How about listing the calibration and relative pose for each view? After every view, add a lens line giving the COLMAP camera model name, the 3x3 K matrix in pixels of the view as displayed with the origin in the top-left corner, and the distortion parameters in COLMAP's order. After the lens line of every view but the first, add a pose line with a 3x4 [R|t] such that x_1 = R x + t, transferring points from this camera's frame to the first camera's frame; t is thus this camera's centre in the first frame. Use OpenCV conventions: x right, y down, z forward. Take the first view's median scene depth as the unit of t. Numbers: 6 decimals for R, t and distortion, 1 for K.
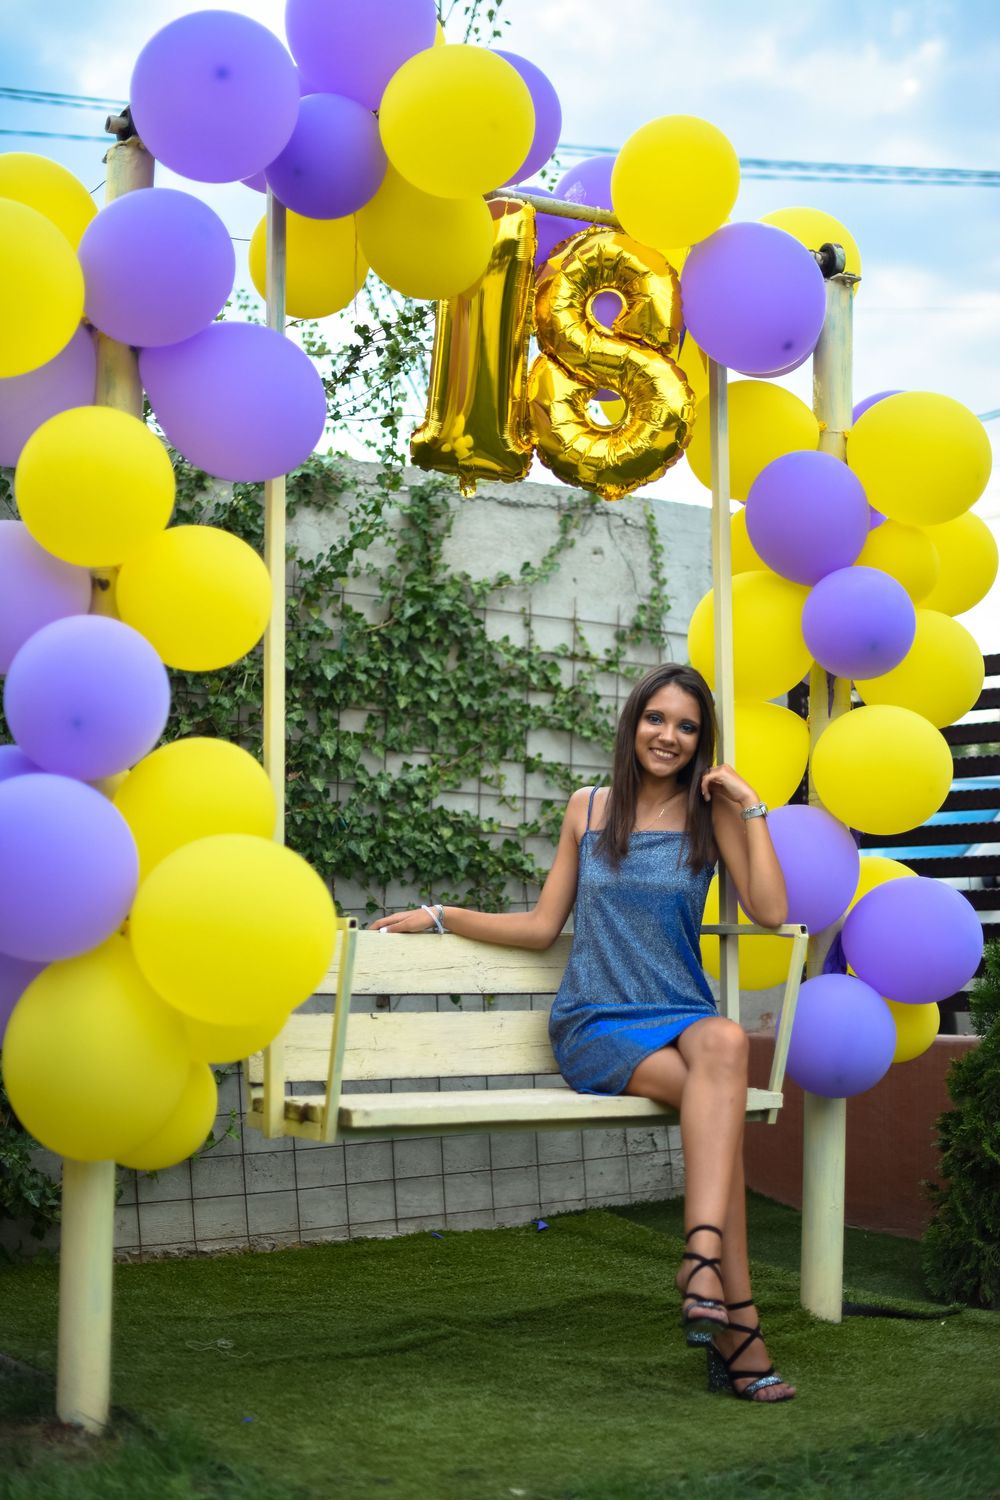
lens RADIAL K [[2315.0, 0, 500.0], [0, 2315.0, 750.0], [0, 0, 1]] dist [-0.026810, 0.116520]
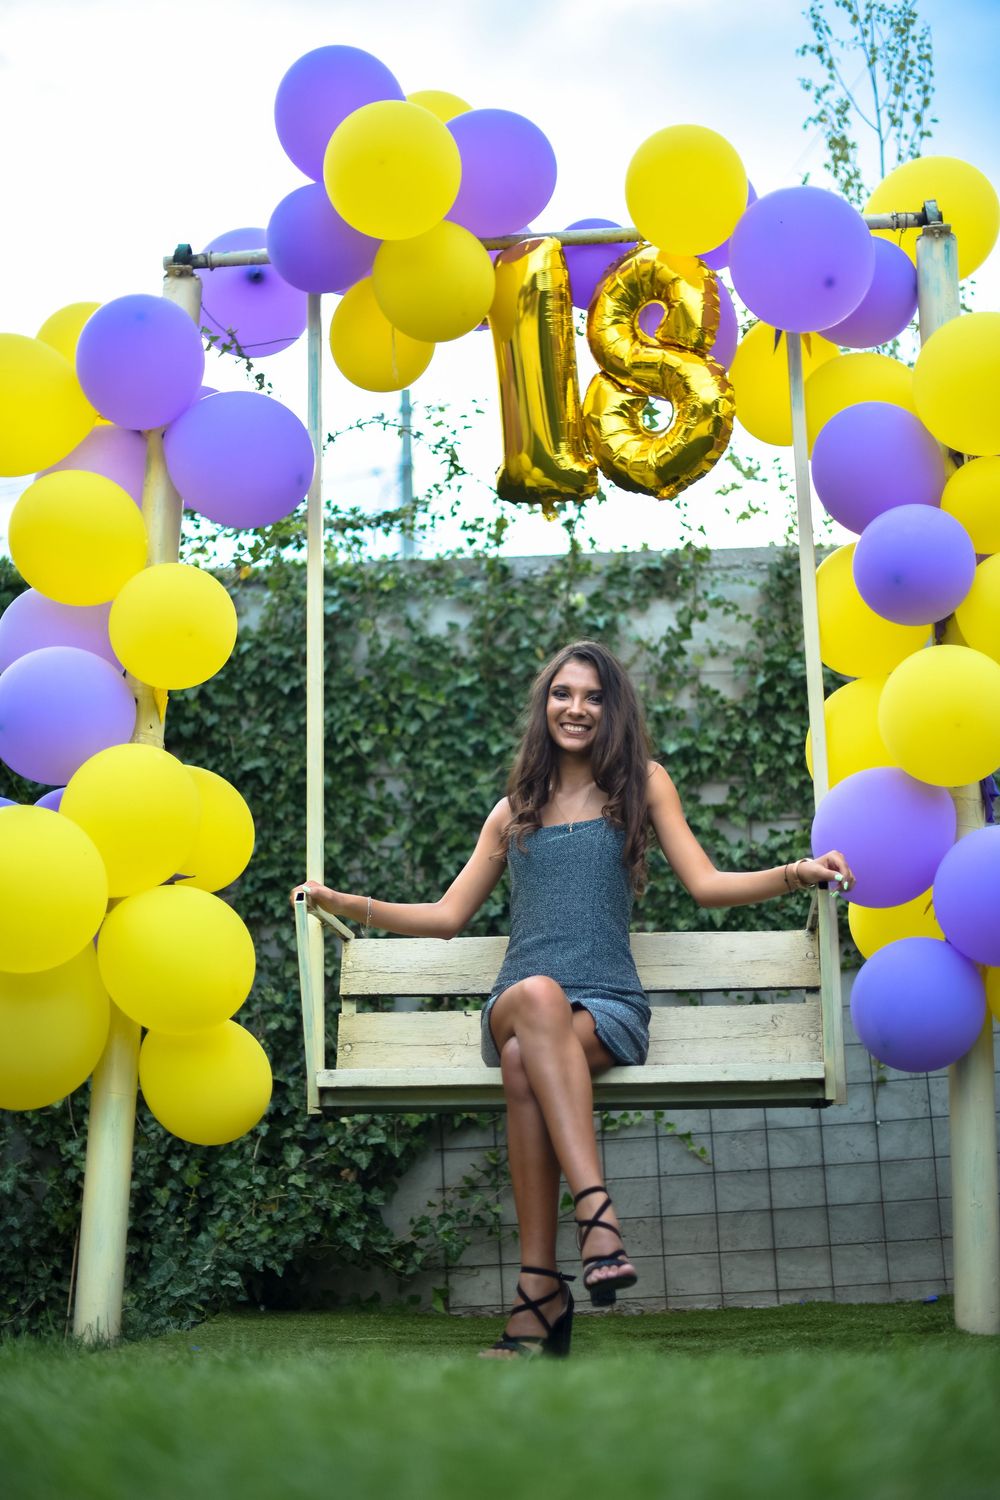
lens RADIAL K [[2315.0, 0, 500.0], [0, 2315.0, 750.0], [0, 0, 1]] dist [-0.026810, 0.116520]
pose [[0.809054, -0.151322, -0.567921, 0.440243], [0.062712, 0.982997, -0.172580, 0.137717], [0.584379, 0.104010, 0.804787, 0.123441]]
